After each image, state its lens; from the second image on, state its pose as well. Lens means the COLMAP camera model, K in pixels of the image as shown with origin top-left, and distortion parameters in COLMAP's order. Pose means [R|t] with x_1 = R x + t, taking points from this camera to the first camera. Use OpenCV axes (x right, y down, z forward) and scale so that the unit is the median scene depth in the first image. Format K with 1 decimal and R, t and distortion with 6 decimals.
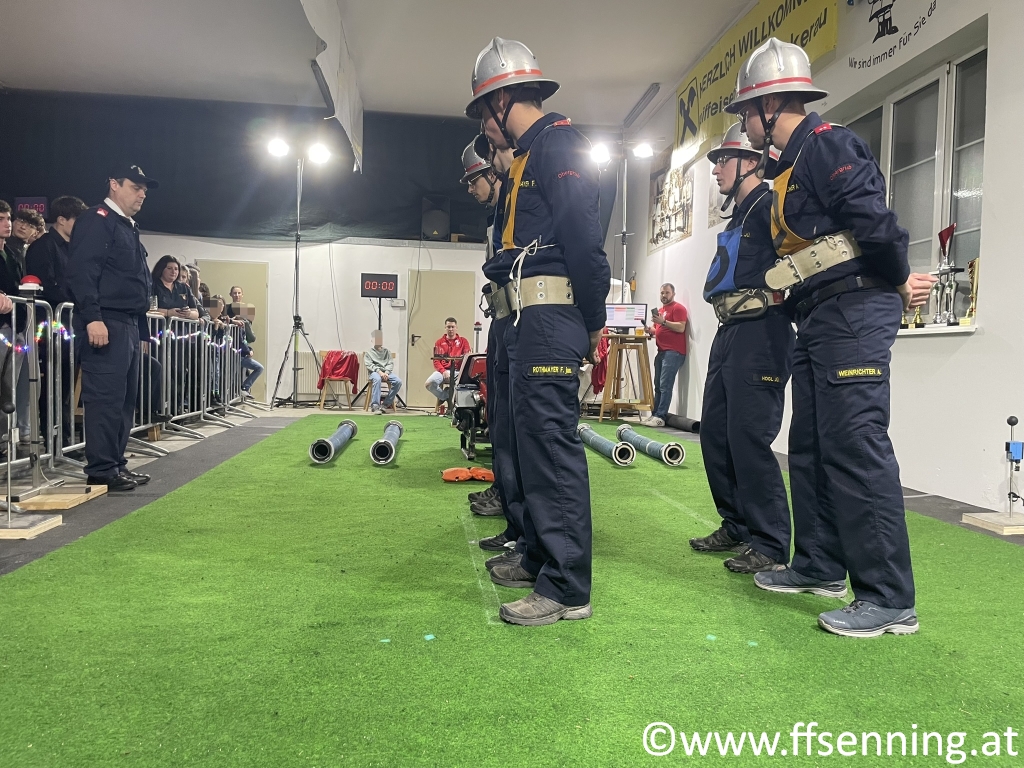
lens RADIAL K [[777.6, 0, 511.2], [0, 777.6, 388.9], [0, 0, 1]] dist [0.087504, -0.115606]
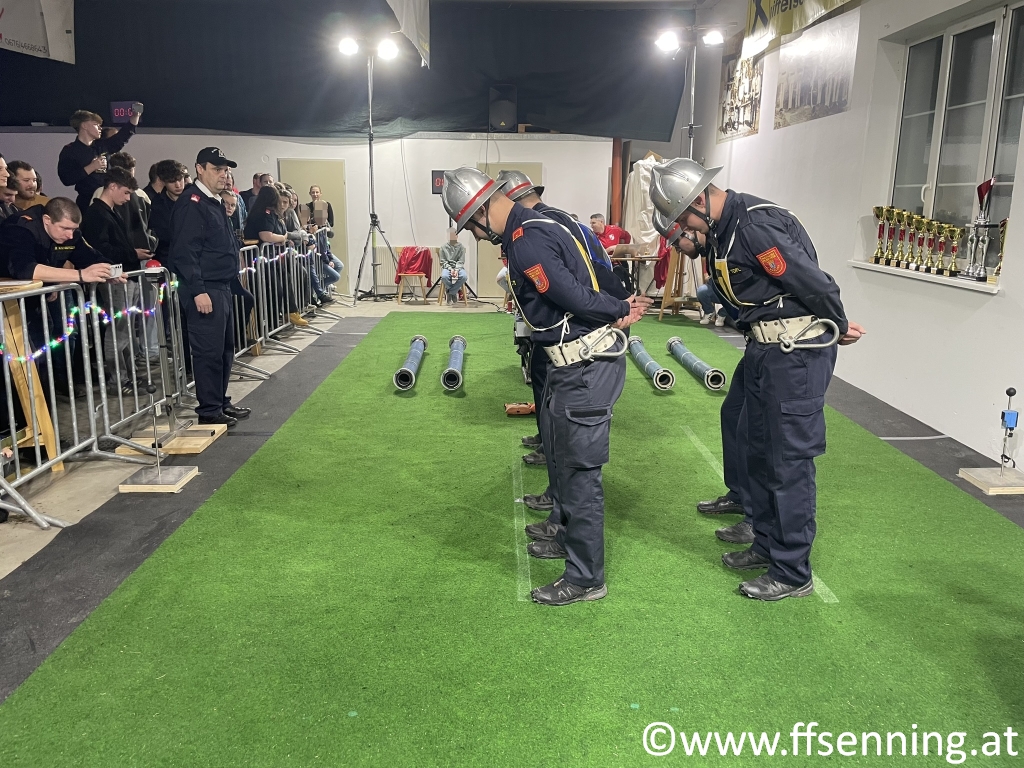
lens RADIAL K [[777.6, 0, 506.3], [0, 777.6, 370.1], [0, 0, 1]] dist [0.087504, -0.115606]
pose [[0.994255, 0.006786, -0.106824, 0.021688], [0.012063, 0.984526, 0.174823, -0.076842], [0.106358, -0.175107, 0.978788, -0.058542]]
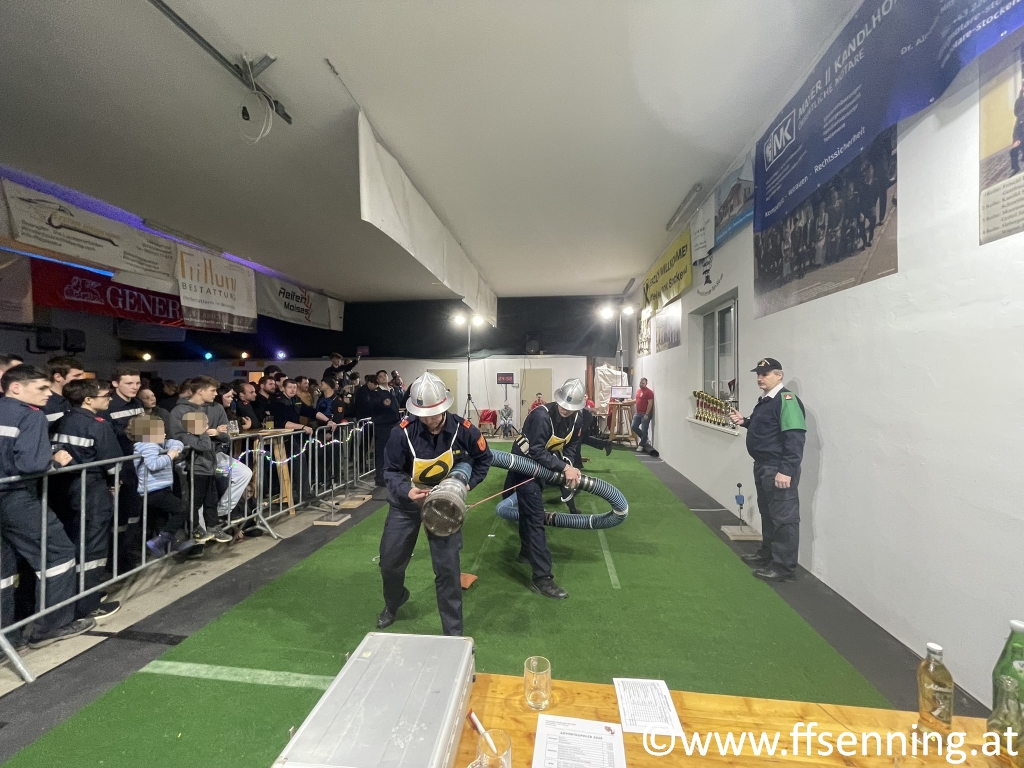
lens RADIAL K [[412.0, 0, 508.7], [0, 412.0, 381.9], [0, 0, 1]] dist [-0.002026, 0.000994]
pose [[0.971833, -0.030386, -0.233703, 0.117702], [0.020551, 0.998802, -0.044403, -0.083568], [0.234772, 0.038349, 0.971294, -0.105473]]
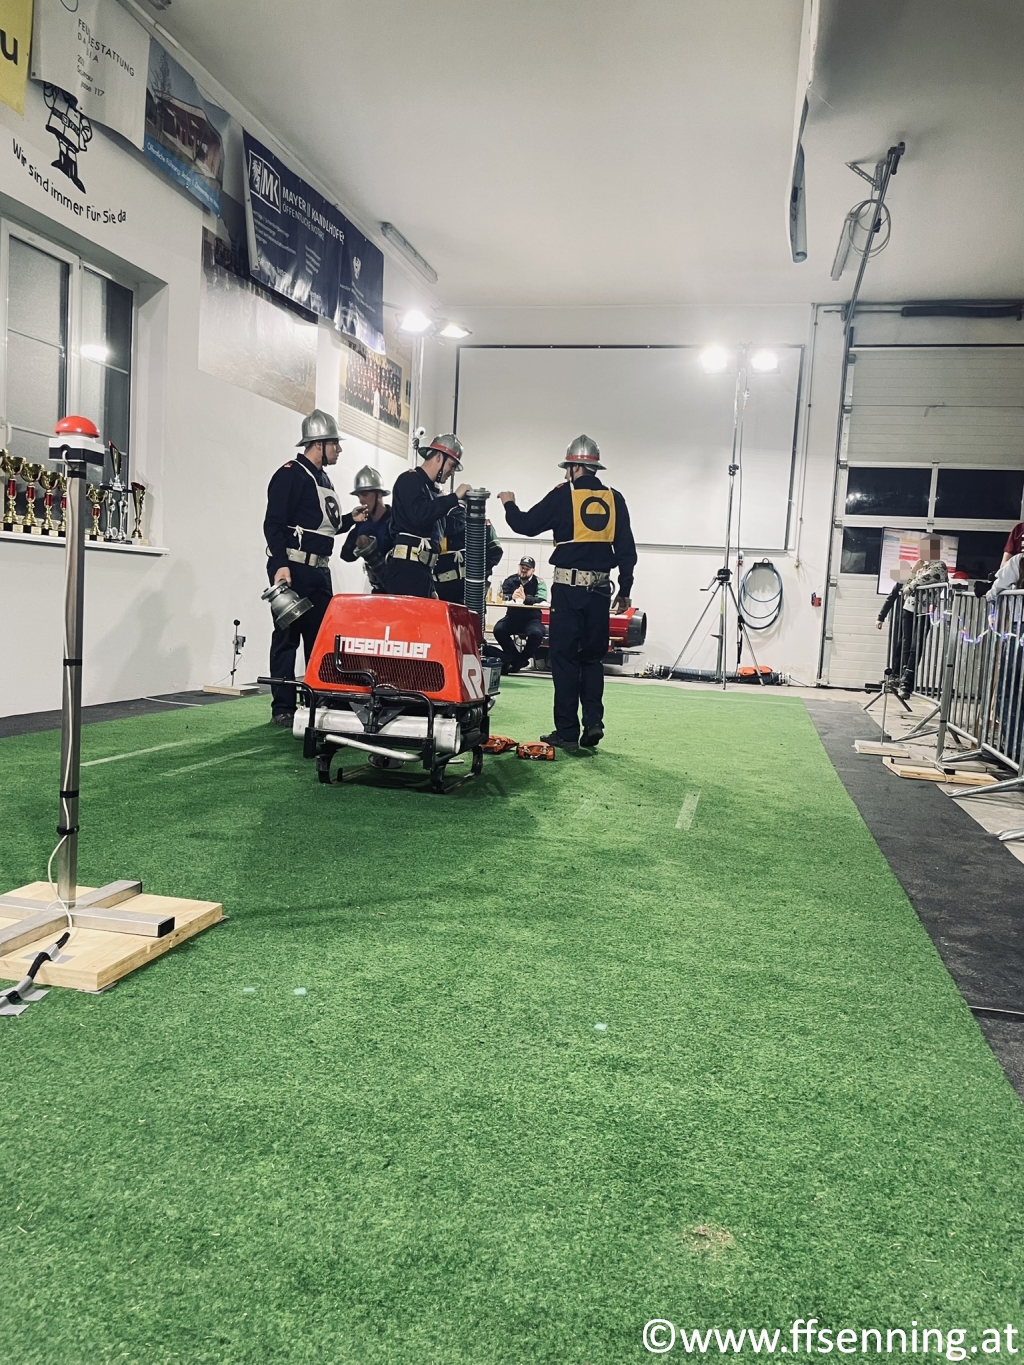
lens RADIAL K [[1036.5, 0, 515.9], [0, 1036.5, 670.9], [0, 0, 1]] dist [0.087504, -0.115606]
pose [[-0.939852, -0.105532, 0.324872, -0.215775], [-0.071983, 0.990911, 0.113643, -0.054294], [-0.333912, 0.083422, -0.938905, 1.097746]]
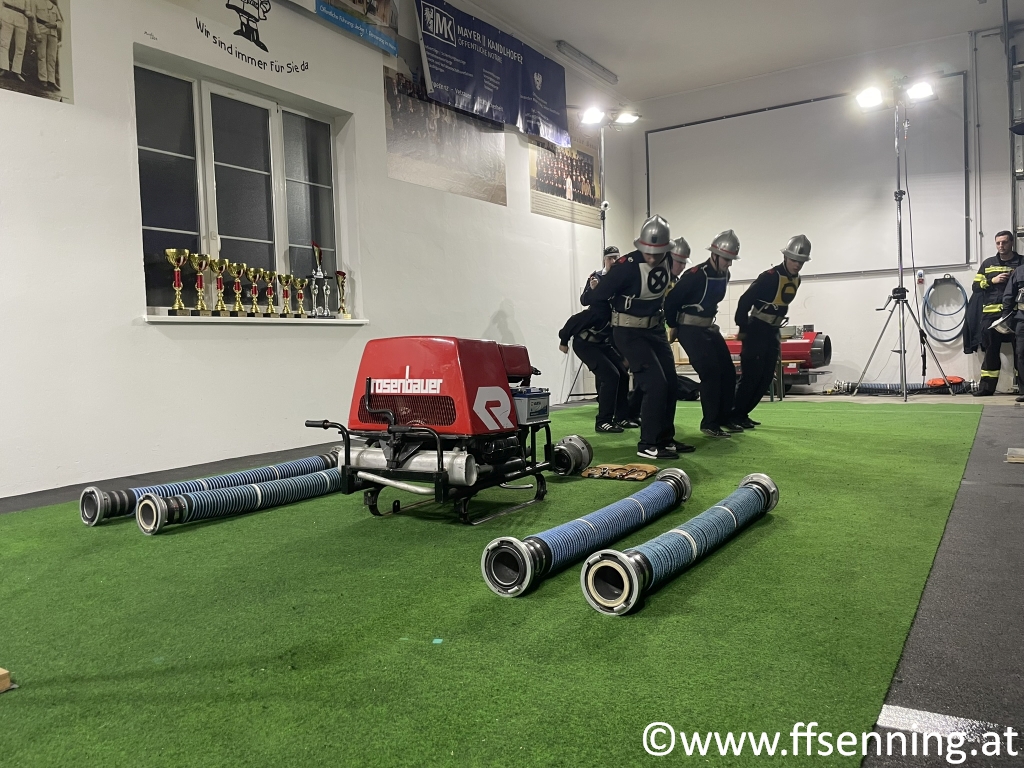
lens RADIAL K [[777.6, 0, 513.0], [0, 777.6, 371.4], [0, 0, 1]] dist [0.087504, -0.115606]
pose [[-0.779344, -0.023593, 0.626152, -0.276544], [0.033265, 0.996324, 0.078944, -0.042527], [-0.625713, 0.082353, -0.775694, 0.940374]]
